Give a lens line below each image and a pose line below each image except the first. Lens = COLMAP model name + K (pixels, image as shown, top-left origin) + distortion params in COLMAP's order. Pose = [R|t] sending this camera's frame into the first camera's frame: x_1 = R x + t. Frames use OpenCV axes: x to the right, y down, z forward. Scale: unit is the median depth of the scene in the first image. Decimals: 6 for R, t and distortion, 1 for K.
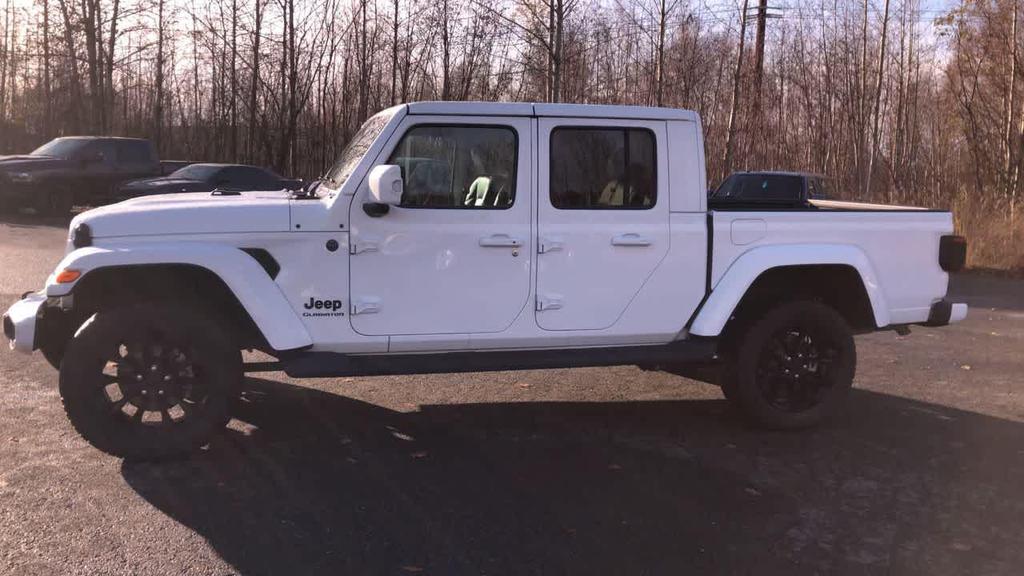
lens RADIAL K [[866.3, 0, 513.4], [0, 866.3, 289.4], [0, 0, 1]] dist [0.050453, -0.039022]
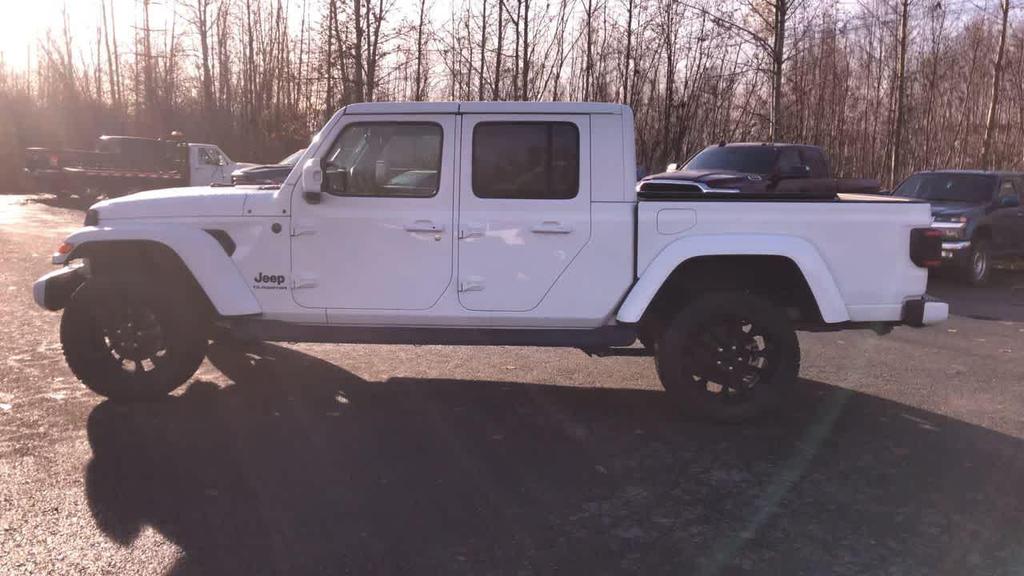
lens RADIAL K [[866.3, 0, 488.5], [0, 866.3, 258.6], [0, 0, 1]] dist [0.050453, -0.039022]
pose [[0.955214, 0.021470, -0.295137, 0.383127], [-0.032199, 0.998984, -0.031542, 0.016478], [0.294160, 0.039632, 0.954934, -0.026478]]
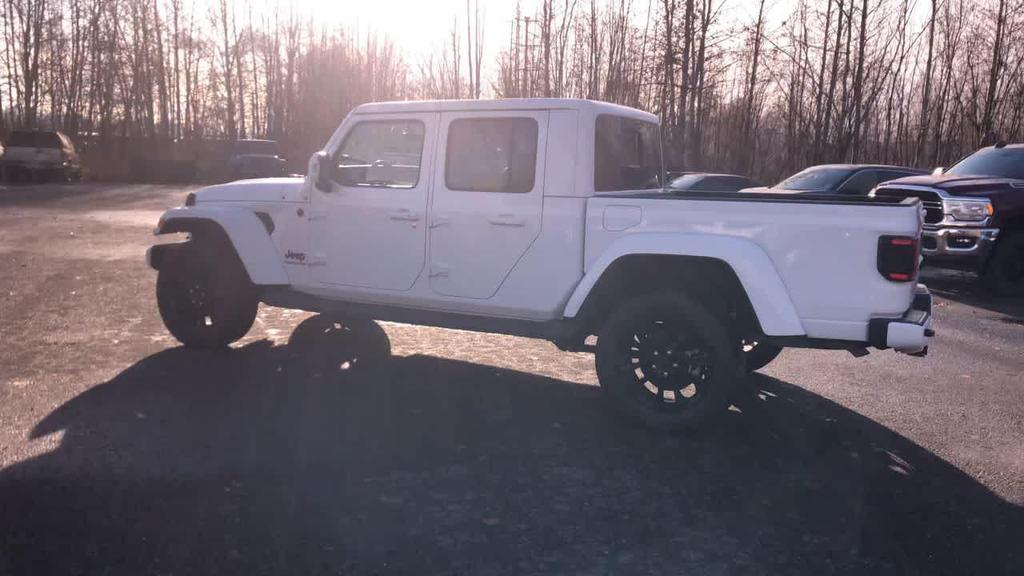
lens RADIAL K [[866.3, 0, 513.7], [0, 866.3, 260.0], [0, 0, 1]] dist [0.050453, -0.039022]
pose [[0.742442, 0.068106, -0.666440, 0.893567], [-0.098913, 0.995060, -0.008505, 0.001586], [0.662568, 0.072234, 0.745510, 0.200268]]
